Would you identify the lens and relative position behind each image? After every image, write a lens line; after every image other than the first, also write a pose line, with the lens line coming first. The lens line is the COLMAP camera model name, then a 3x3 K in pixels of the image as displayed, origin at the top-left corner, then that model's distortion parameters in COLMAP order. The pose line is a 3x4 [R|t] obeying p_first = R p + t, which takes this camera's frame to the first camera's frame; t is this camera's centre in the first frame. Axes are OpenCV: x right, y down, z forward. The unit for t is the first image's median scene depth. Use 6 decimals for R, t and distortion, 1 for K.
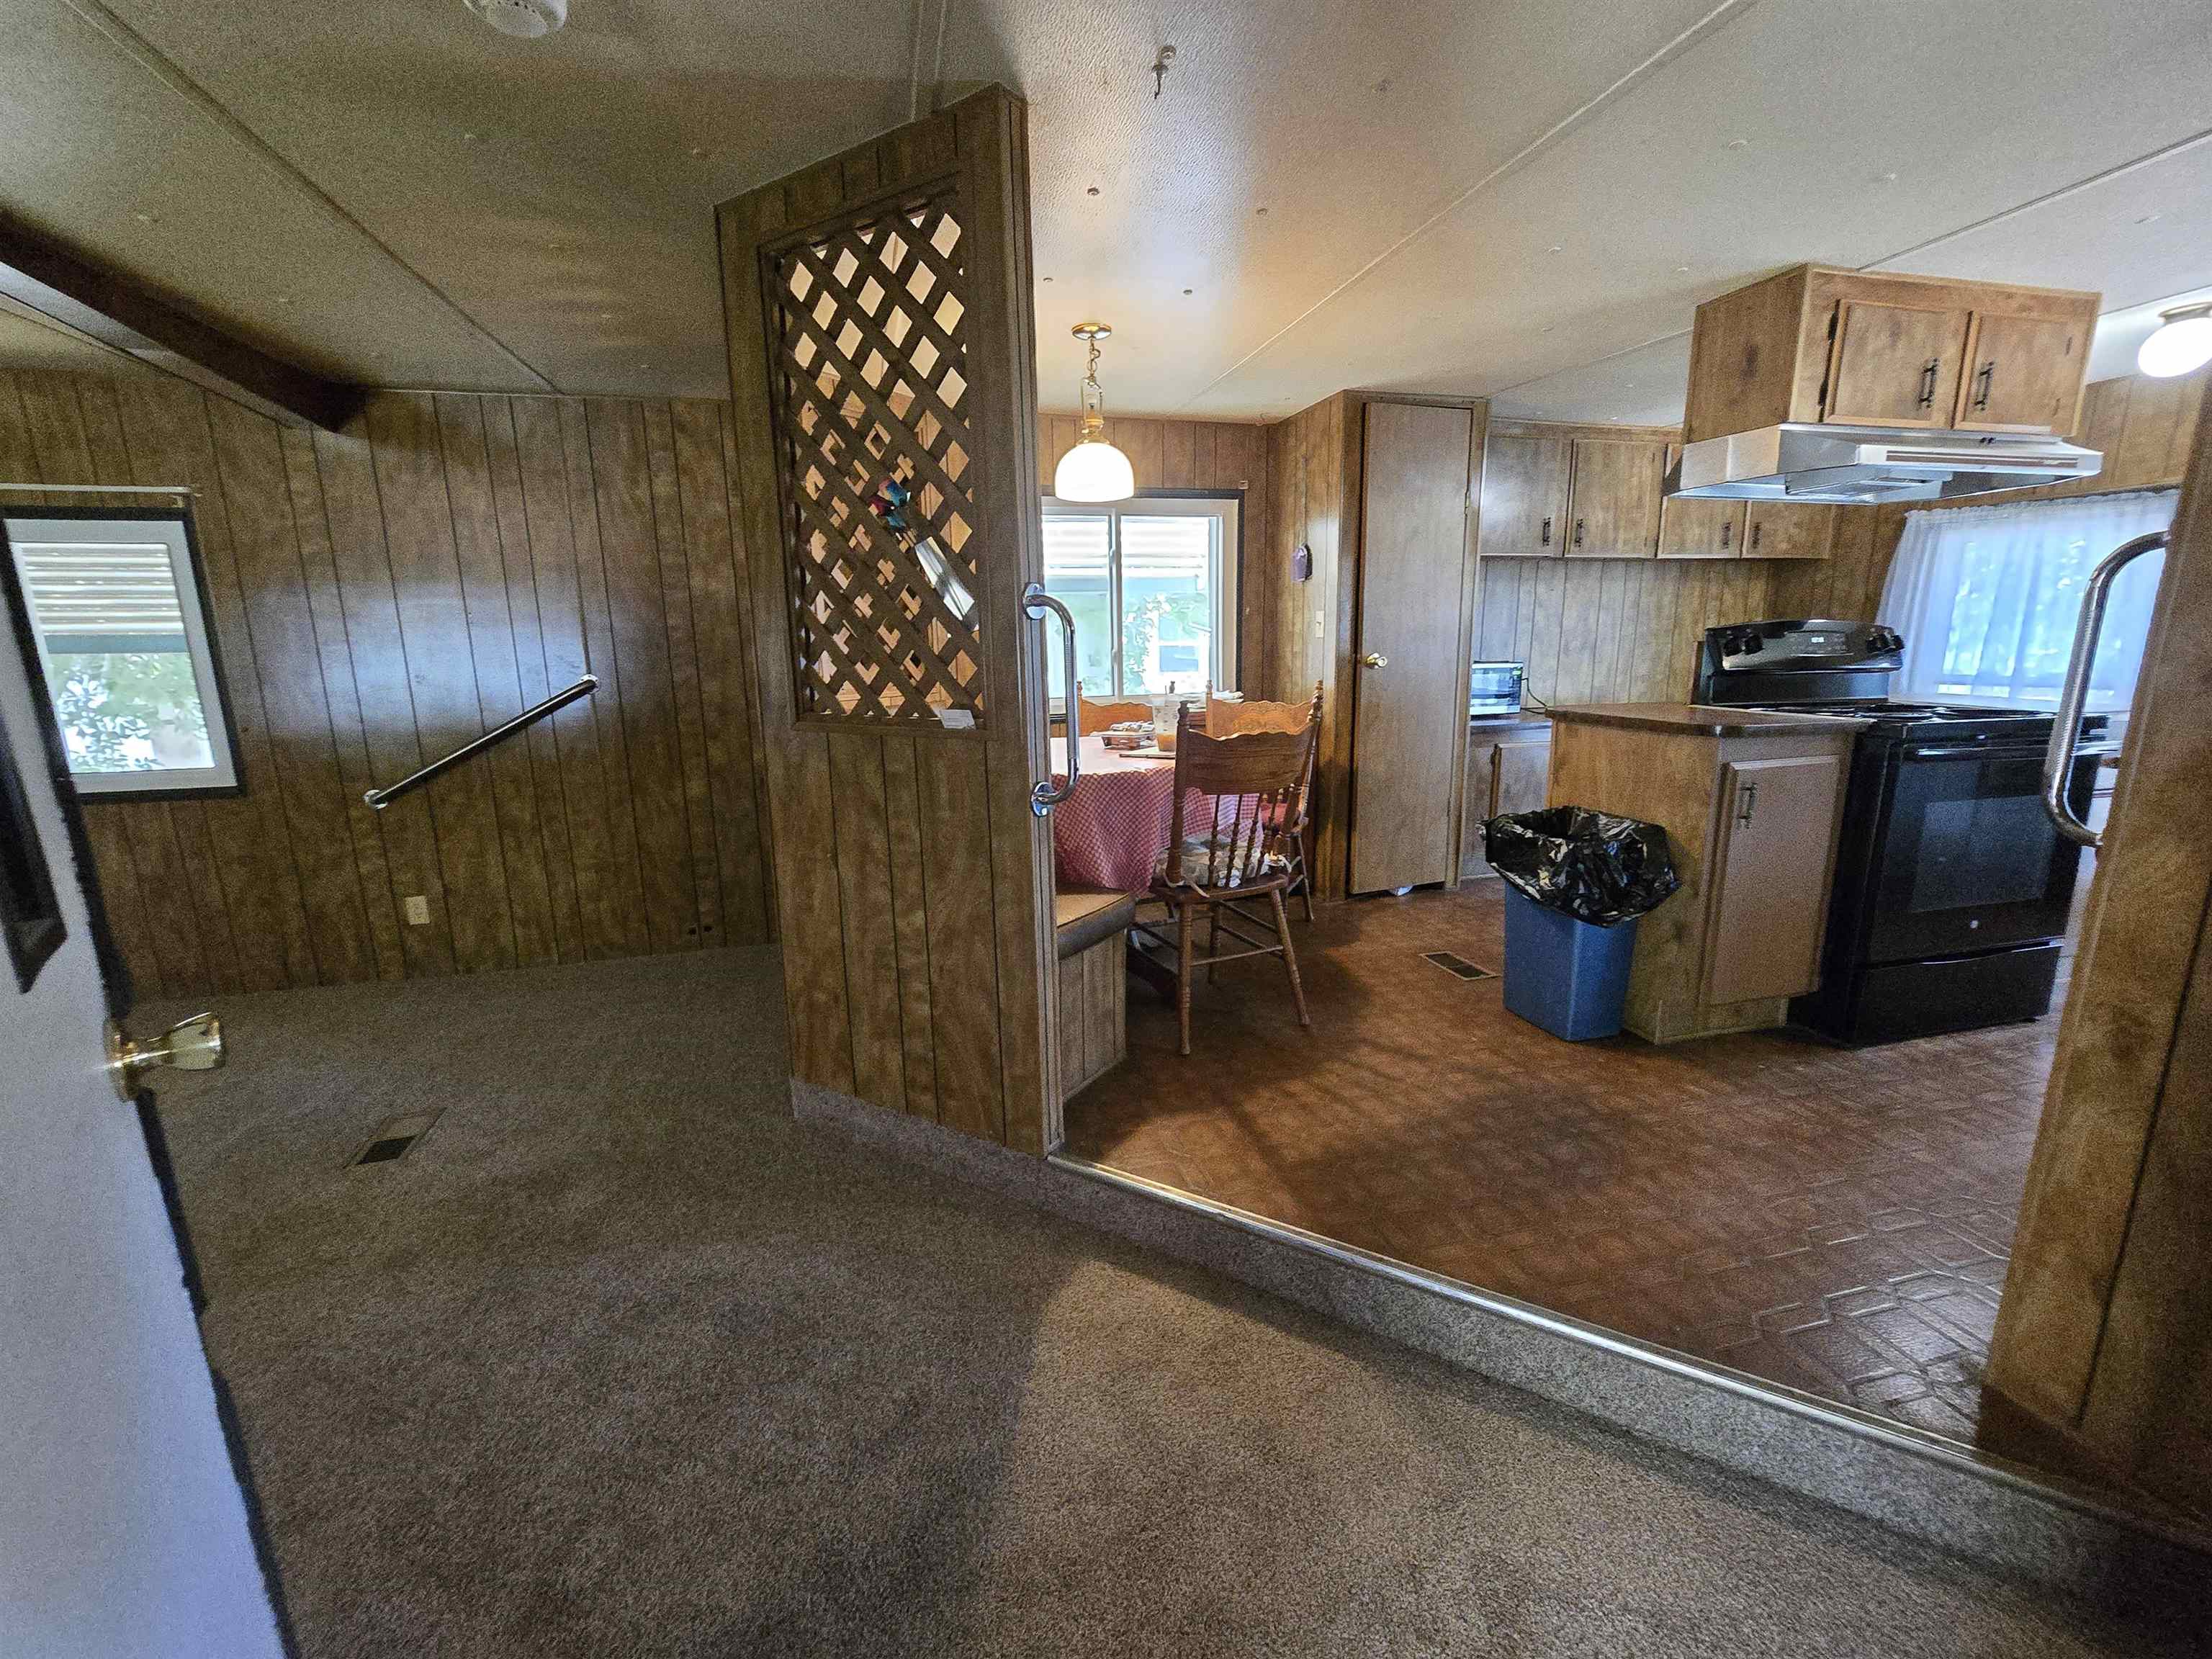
lens RADIAL K [[894.3, 0, 1107.1], [0, 894.3, 824.0], [0, 0, 1]] dist [0.000150, -0.000533]
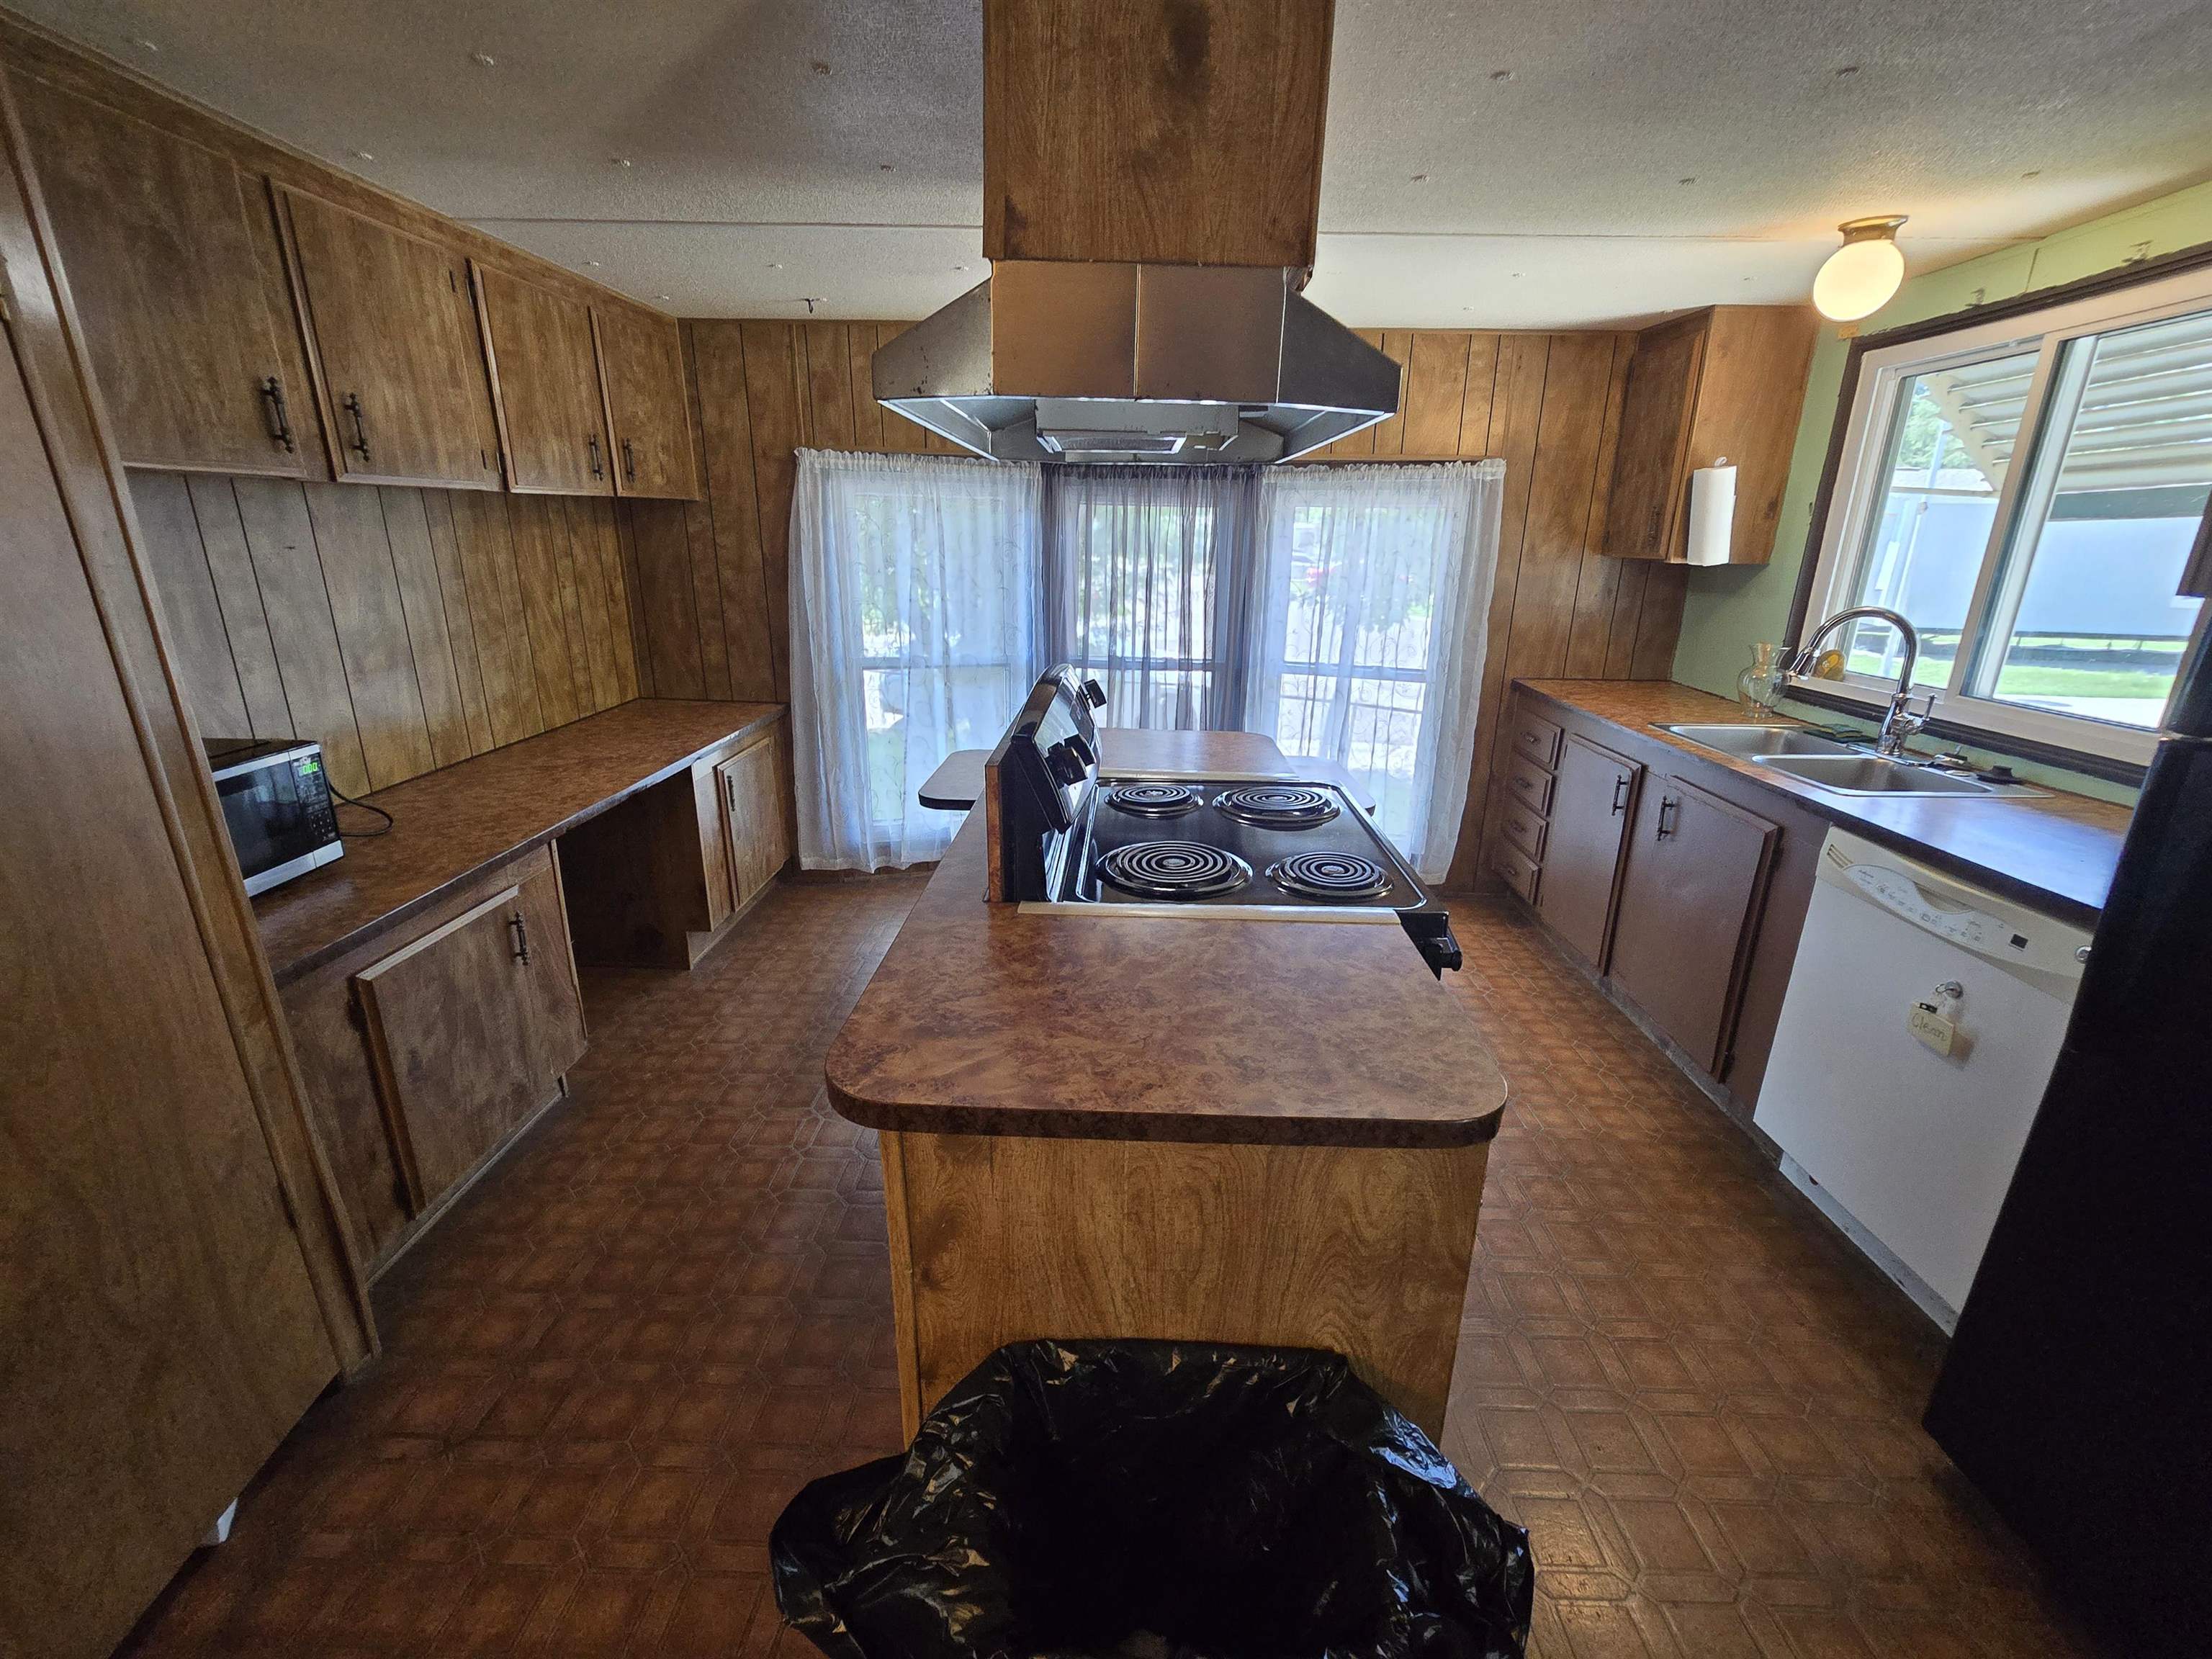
lens RADIAL K [[922.1, 0, 1111.2], [0, 922.1, 813.1], [0, 0, 1]] dist [-0.004539, -0.000373]
pose [[0.271563, -0.268153, 0.924309, 0.186777], [0.180321, 0.957569, 0.224823, -0.199012], [-0.945377, 0.105619, 0.308394, 0.593193]]
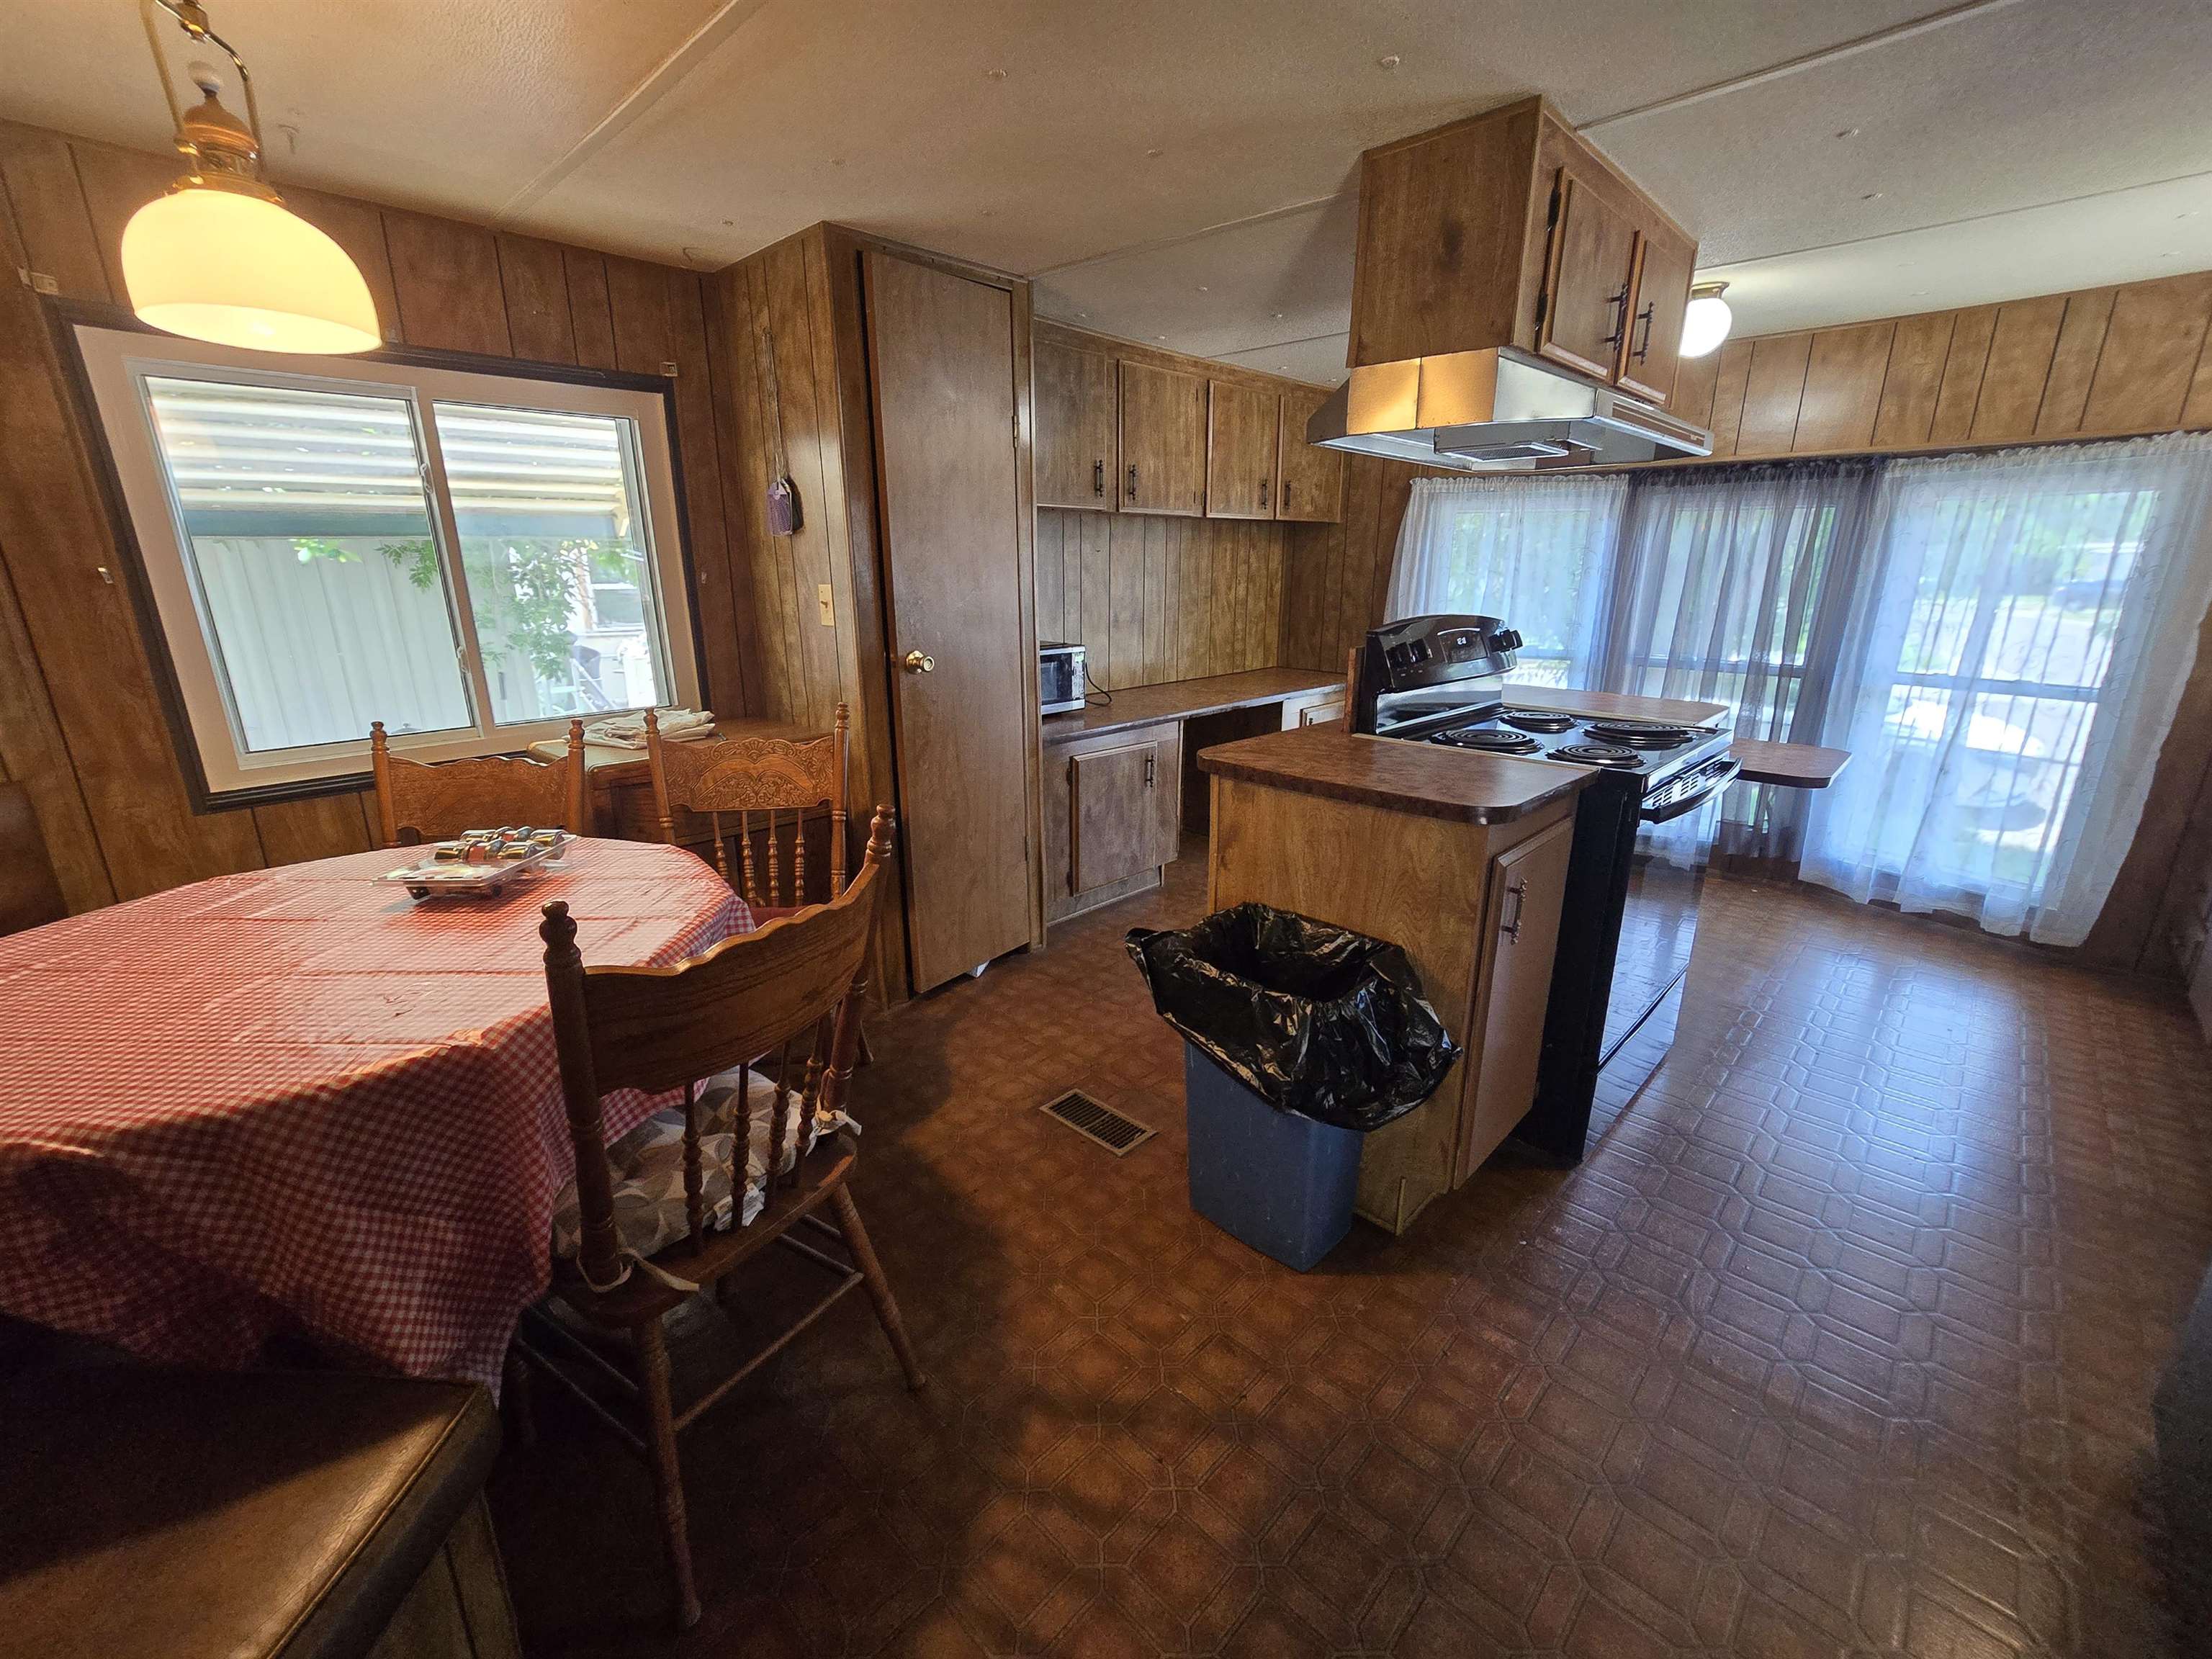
lens RADIAL K [[911.3, 0, 1089.4], [0, 911.3, 826.4], [0, 0, 1]] dist [0.000598, -0.000471]
pose [[0.859993, -0.128875, 0.493765, 0.055482], [0.094396, 0.991062, 0.094262, -0.109065], [-0.501499, -0.034455, 0.864472, 0.328927]]
